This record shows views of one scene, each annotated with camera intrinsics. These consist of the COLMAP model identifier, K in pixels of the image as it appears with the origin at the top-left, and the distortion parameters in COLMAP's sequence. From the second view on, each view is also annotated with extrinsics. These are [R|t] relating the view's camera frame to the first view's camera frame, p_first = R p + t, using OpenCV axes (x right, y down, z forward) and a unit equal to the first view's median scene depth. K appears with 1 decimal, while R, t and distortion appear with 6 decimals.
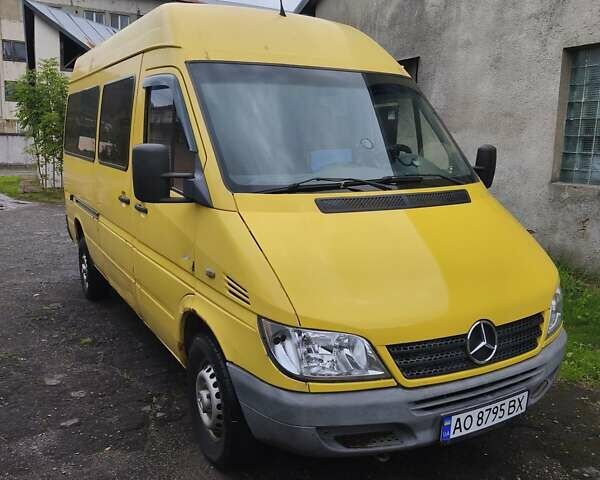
lens RADIAL K [[548.0, 0, 300.0], [0, 548.0, 240.0], [0, 0, 1]] dist [0.110238, -0.194799]
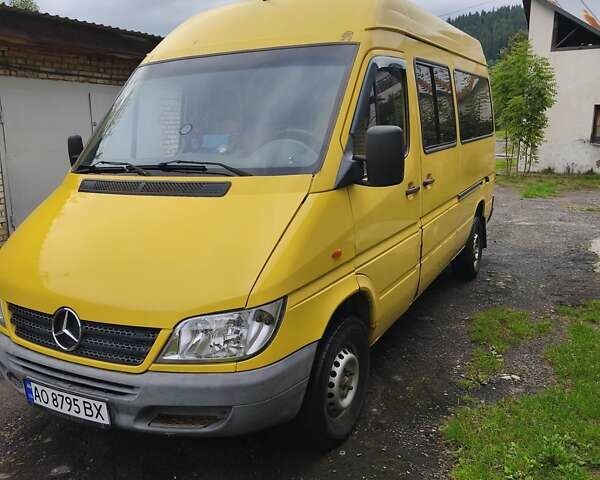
lens RADIAL K [[548.0, 0, 300.0], [0, 548.0, 240.0], [0, 0, 1]] dist [0.110238, -0.194799]
pose [[0.529739, 0.148170, -0.835118, 1.366685], [-0.122064, 0.987691, 0.097811, -0.125792], [0.839331, 0.050123, 0.541305, 0.800715]]
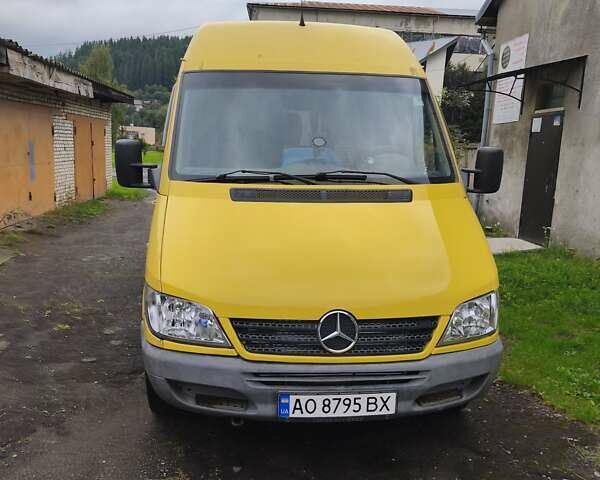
lens RADIAL K [[548.0, 0, 300.0], [0, 548.0, 240.0], [0, 0, 1]] dist [0.110238, -0.194799]
pose [[0.909399, 0.078721, -0.408407, 0.665939], [-0.086921, 0.996214, -0.001524, 0.021529], [0.406741, 0.036885, 0.912799, 0.035954]]
